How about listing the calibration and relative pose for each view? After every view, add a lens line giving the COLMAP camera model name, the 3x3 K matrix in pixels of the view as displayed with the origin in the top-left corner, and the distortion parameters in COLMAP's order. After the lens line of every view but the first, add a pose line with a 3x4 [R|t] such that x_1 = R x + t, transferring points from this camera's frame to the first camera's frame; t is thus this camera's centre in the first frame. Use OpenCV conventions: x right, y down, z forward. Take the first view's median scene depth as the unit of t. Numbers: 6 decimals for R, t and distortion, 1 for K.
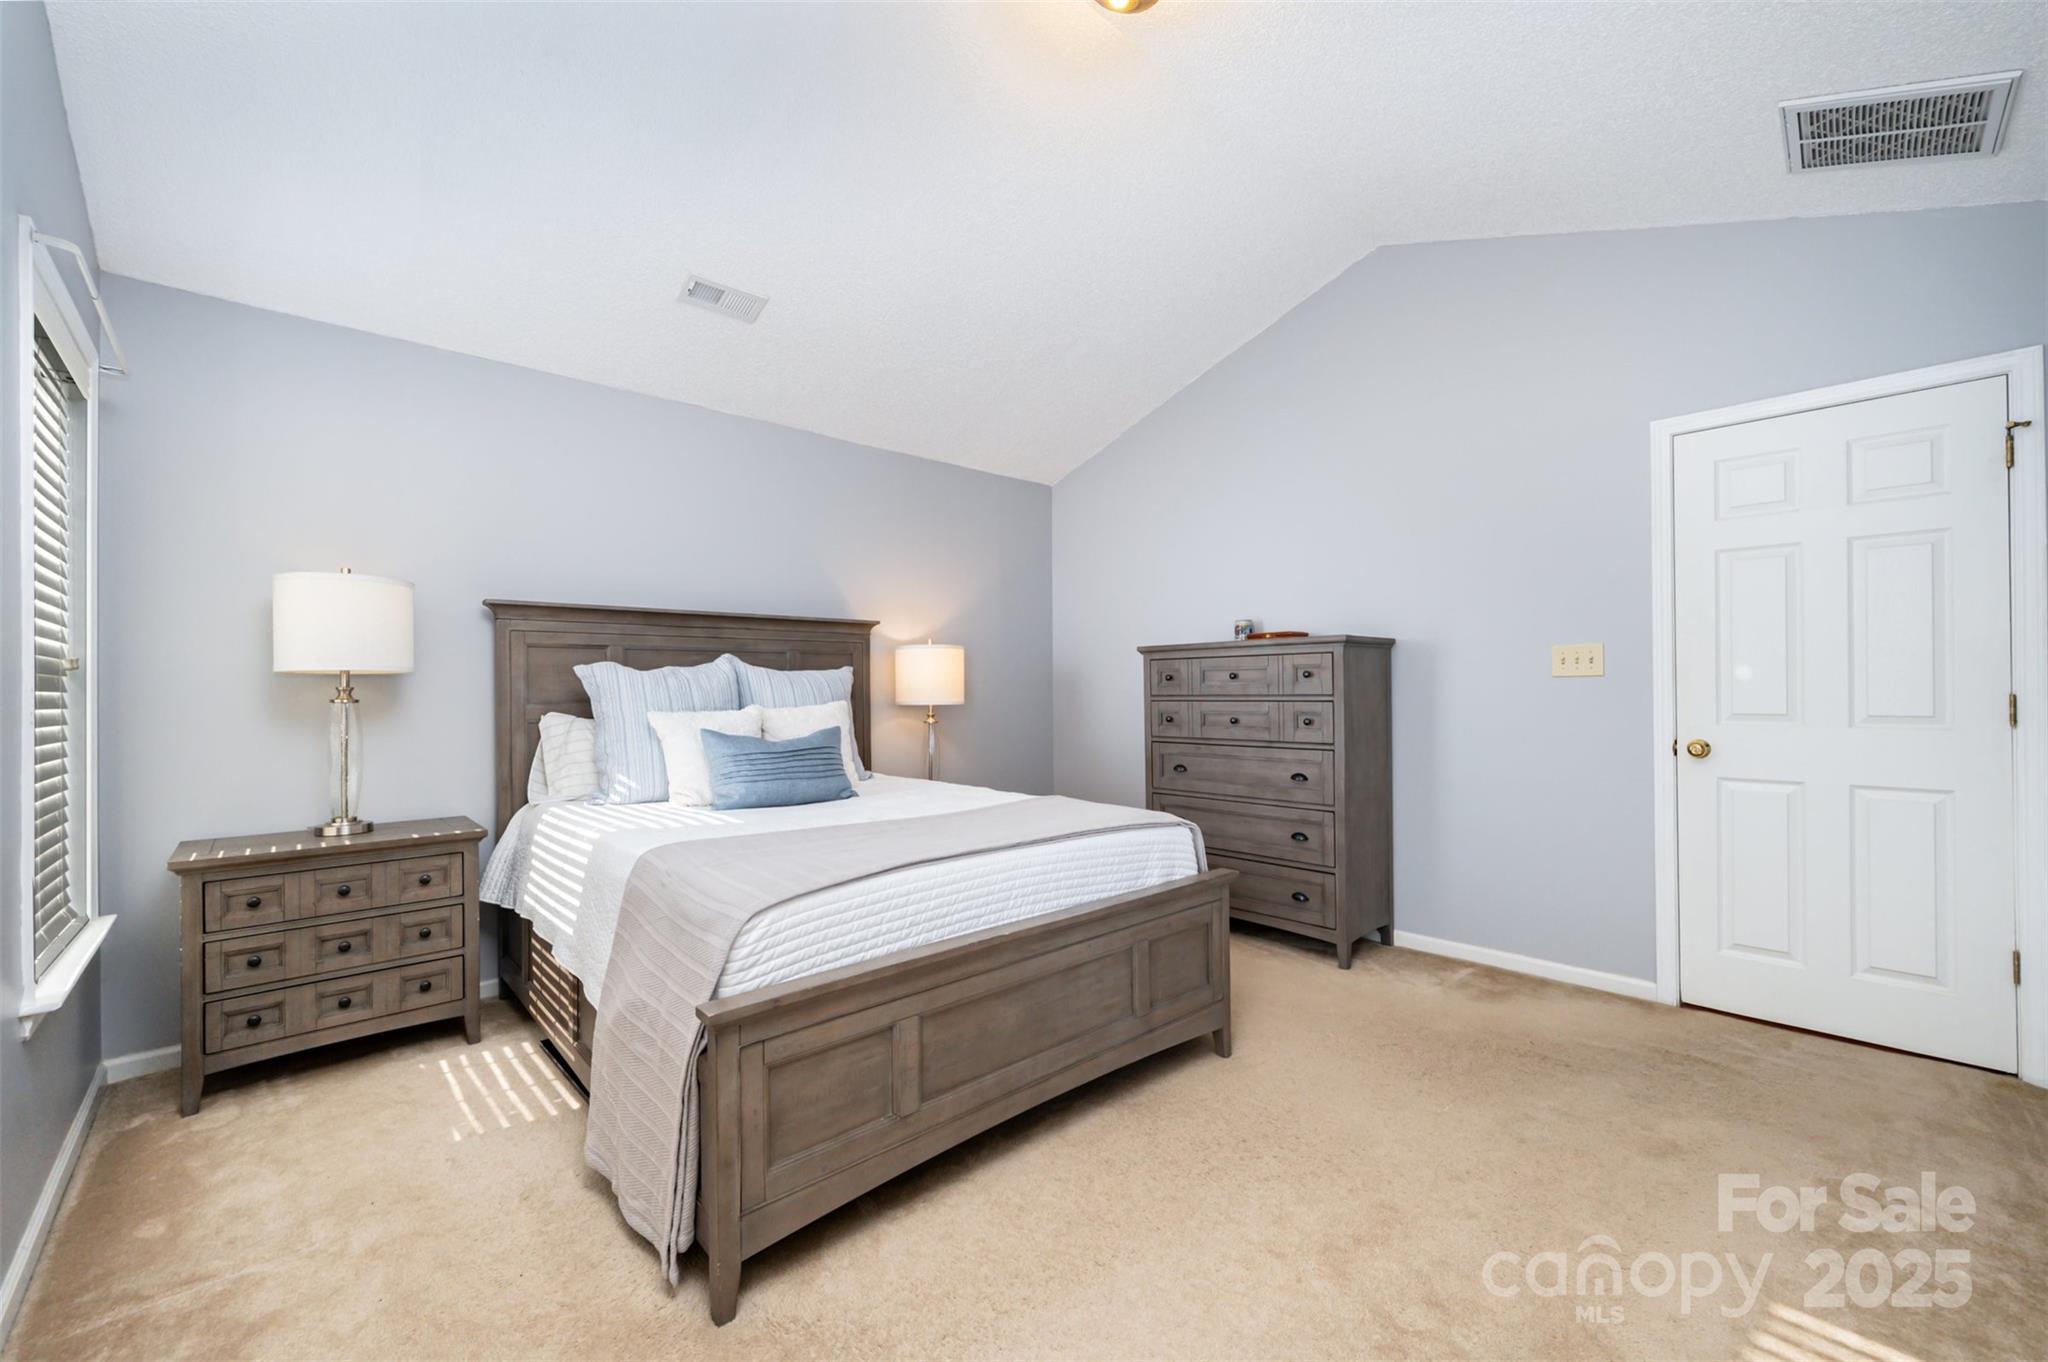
lens RADIAL K [[827.2, 0, 1029.6], [0, 827.2, 686.2], [0, 0, 1]] dist [0.001046, -0.000172]
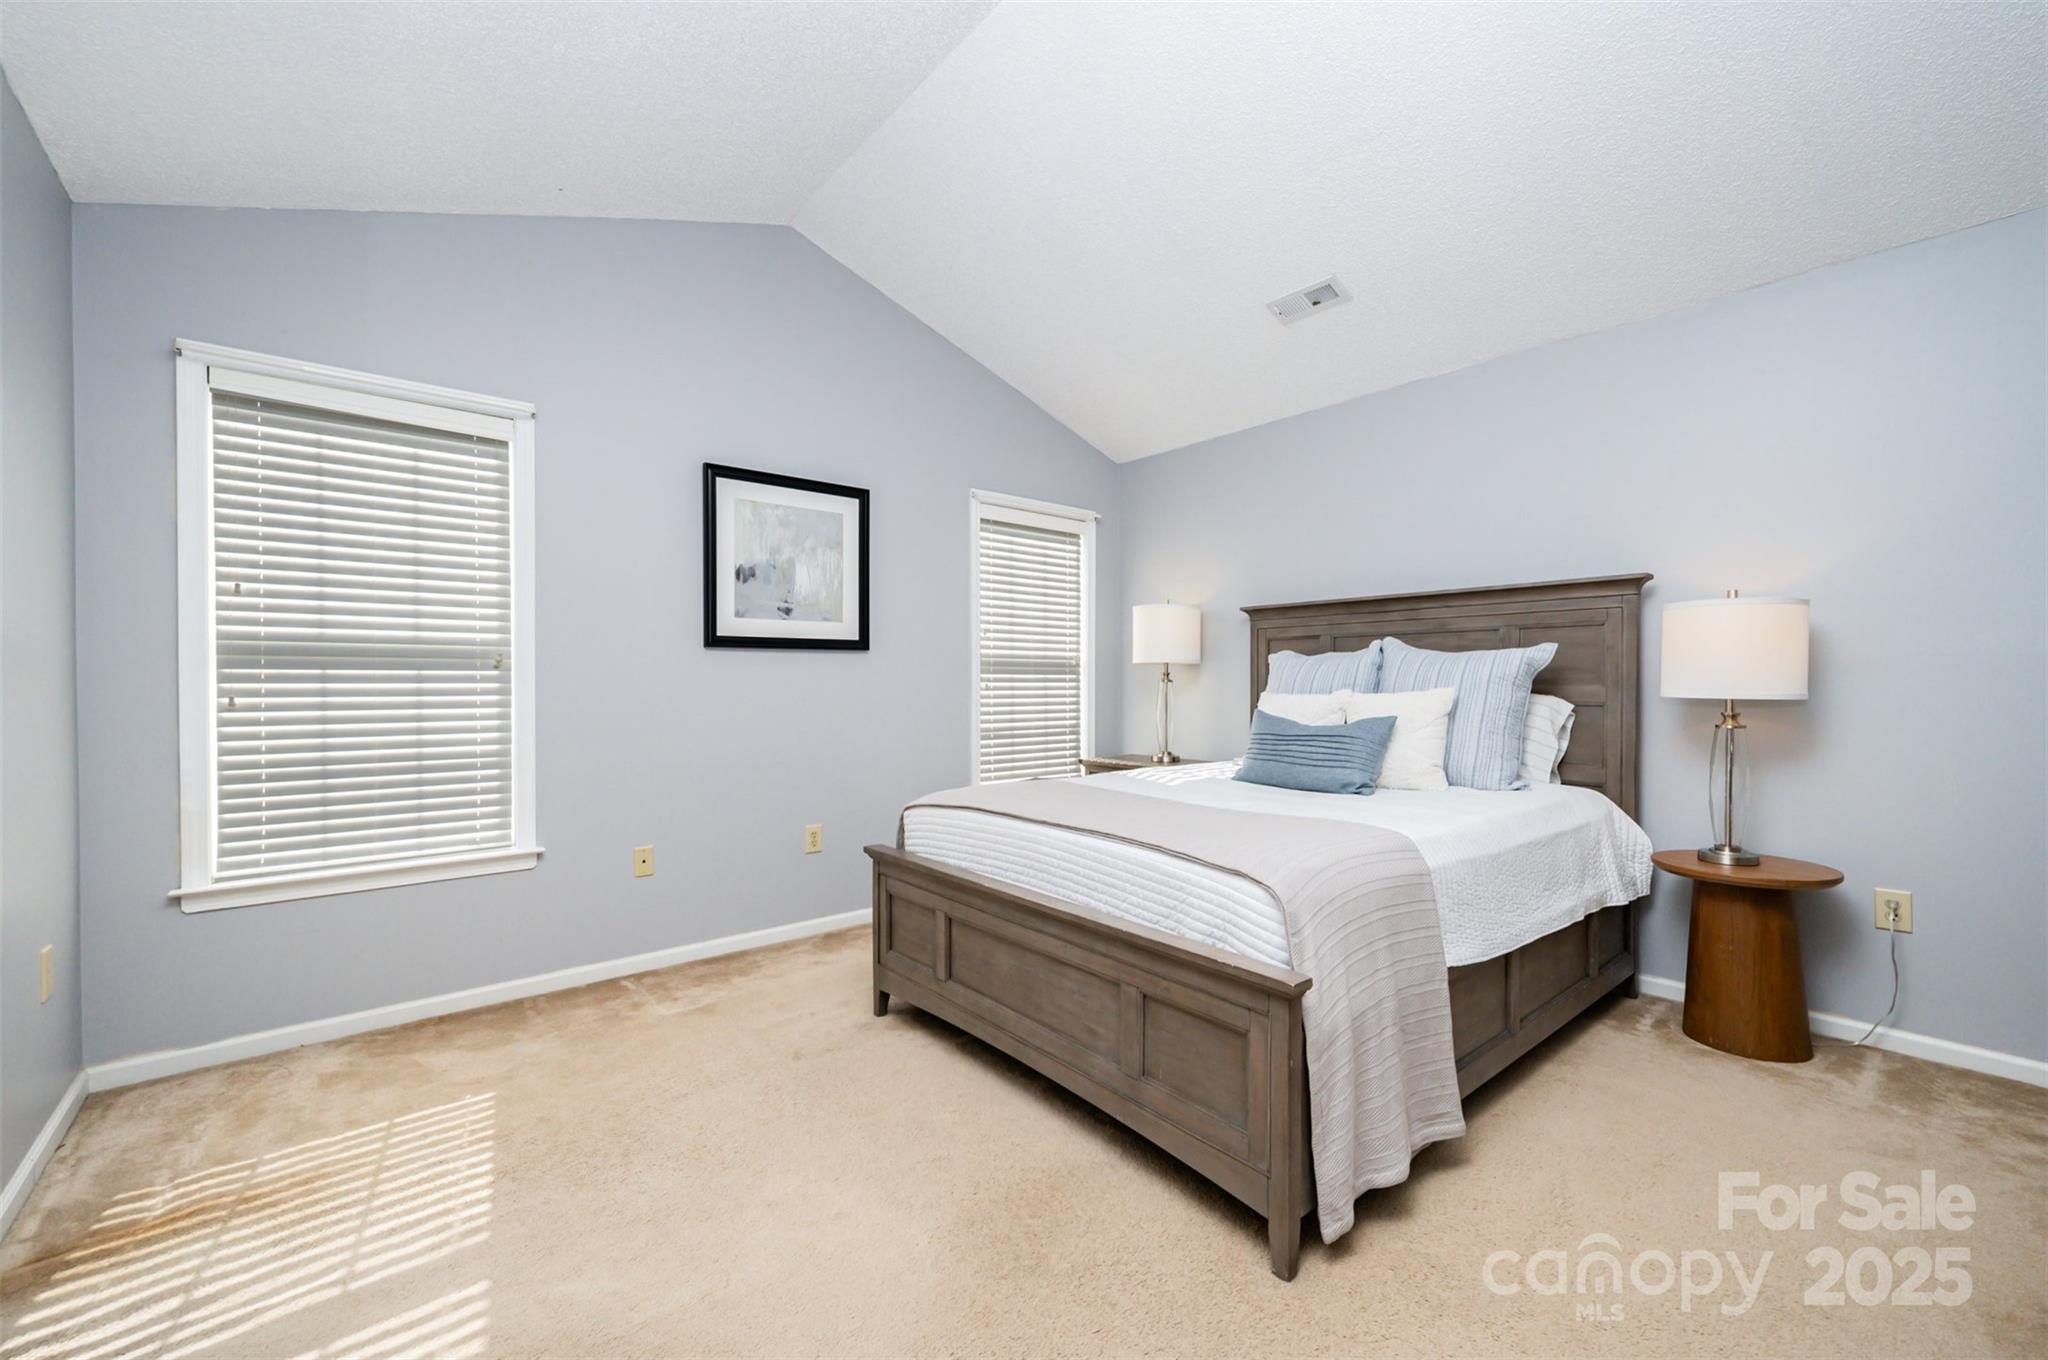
lens RADIAL K [[827.2, 0, 1029.6], [0, 827.2, 685.2], [0, 0, 1]] dist [0.001046, -0.000172]
pose [[-0.054512, 0.017056, -0.998367, 0.706710], [0.008079, 0.999829, 0.016640, -0.002218], [0.998480, -0.007159, -0.054640, 0.702150]]
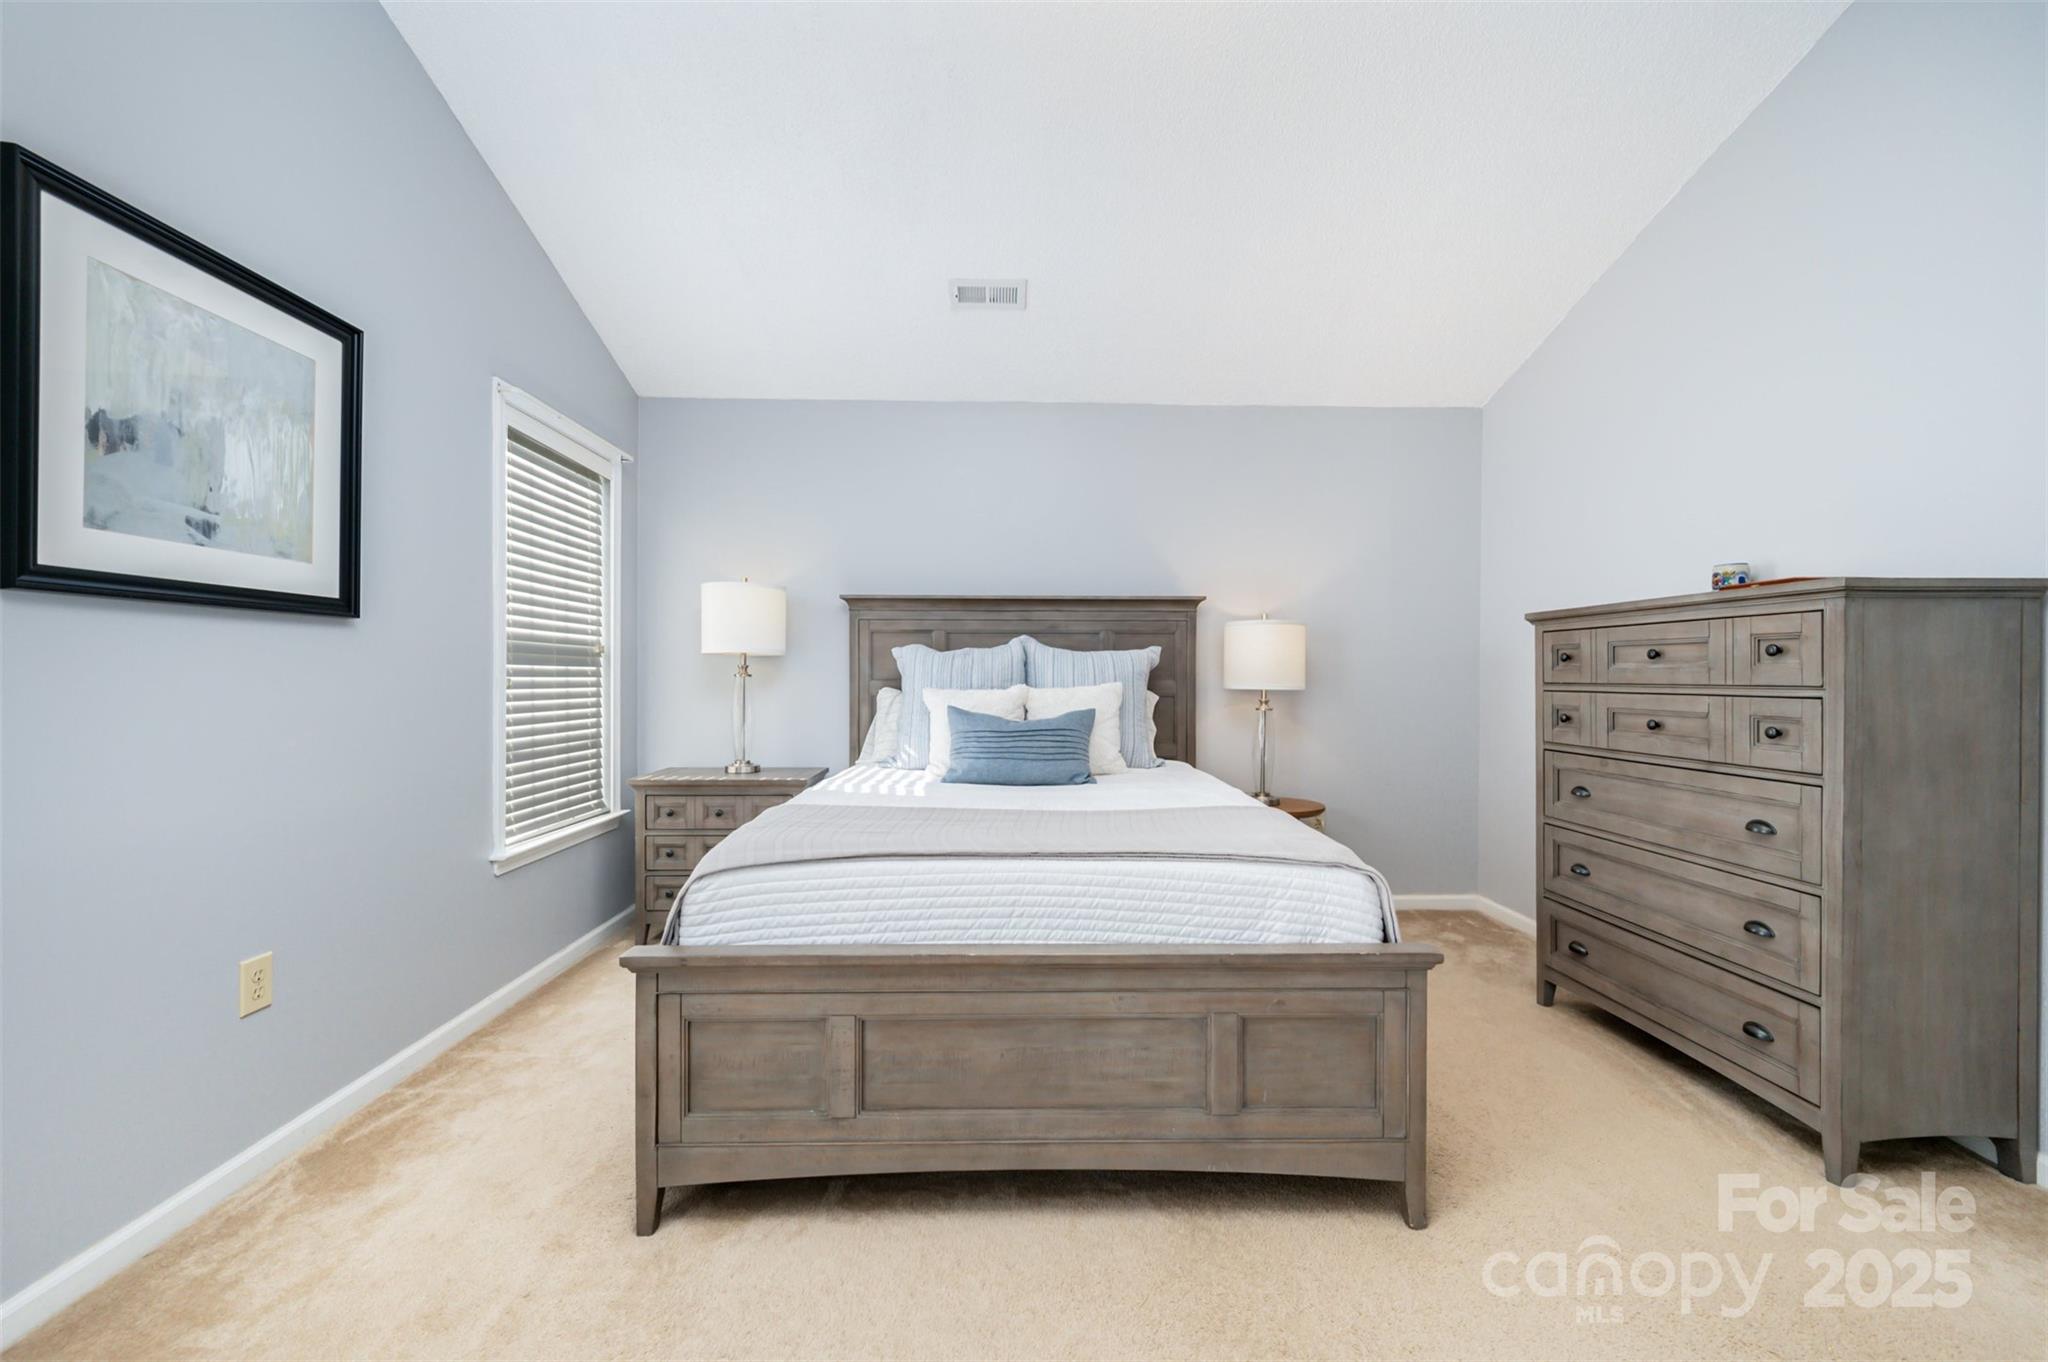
lens RADIAL K [[820.4, 0, 1024.0], [0, 820.4, 681.0], [0, 0, 1]] dist [0.001305, -0.000092]
pose [[0.750336, 0.016737, -0.660845, 0.354693], [-0.006980, 0.999824, 0.017397, 0.000604], [0.661020, -0.008440, 0.750321, 0.249683]]
